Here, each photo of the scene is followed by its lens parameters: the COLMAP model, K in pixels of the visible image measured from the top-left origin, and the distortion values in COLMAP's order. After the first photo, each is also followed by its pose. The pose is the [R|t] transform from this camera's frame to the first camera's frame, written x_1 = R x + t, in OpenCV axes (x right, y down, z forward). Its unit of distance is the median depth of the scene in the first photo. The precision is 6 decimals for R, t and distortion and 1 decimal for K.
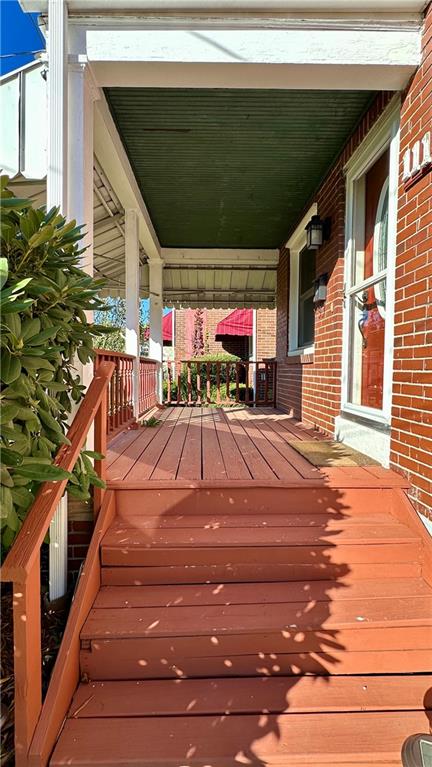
lens RADIAL K [[348.7, 0, 214.3], [0, 348.7, 384.5], [0, 0, 1]] dist [-0.012853, -0.000027]
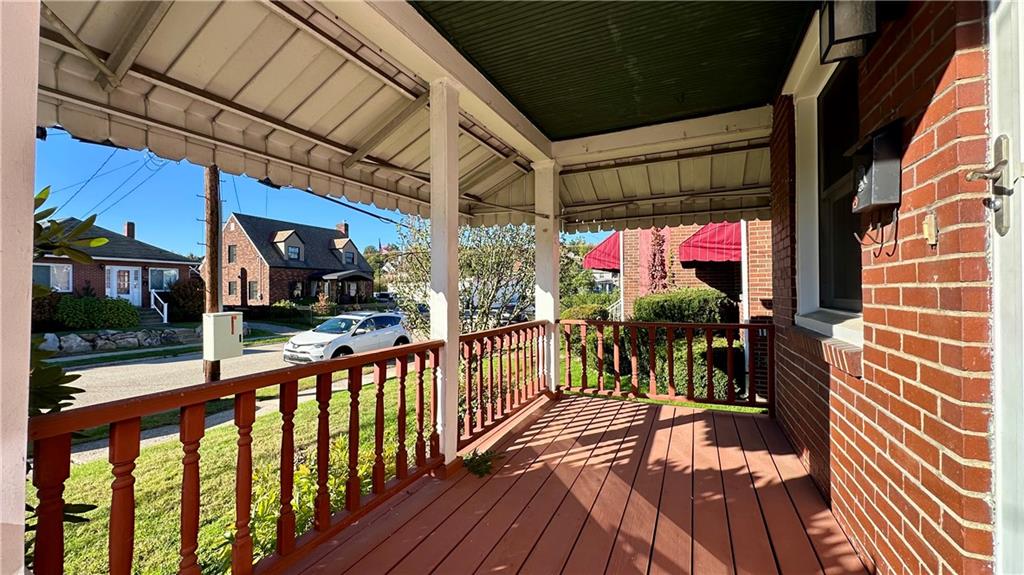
lens RADIAL K [[405.5, 0, 513.2], [0, 405.5, 285.1], [0, 0, 1]] dist [-0.001300, 0.000065]
pose [[0.897971, -0.017979, -0.439687, 0.106517], [-0.008376, 0.998286, -0.057927, -0.093775], [0.439975, 0.055699, 0.896281, 0.335754]]
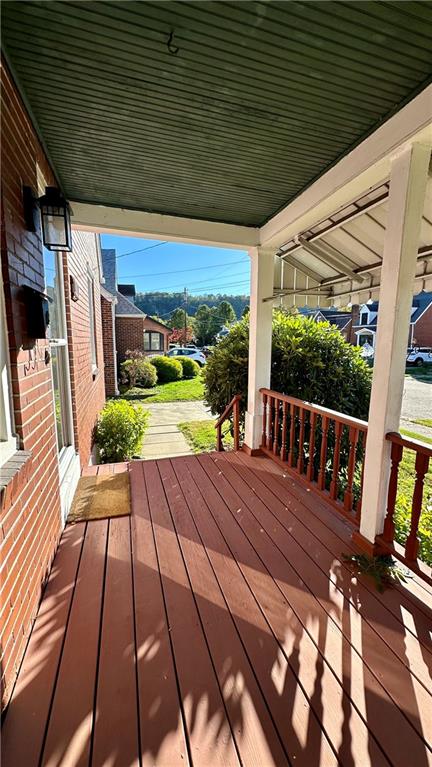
lens RADIAL K [[303.7, 0, 218.9], [0, 303.7, 388.3], [0, 0, 1]] dist [-0.001300, 0.000065]
pose [[-0.967271, 0.024700, -0.252542, 0.105375], [-0.020700, 0.984253, 0.175548, -0.161741], [0.252902, 0.175030, -0.951528, 0.959077]]
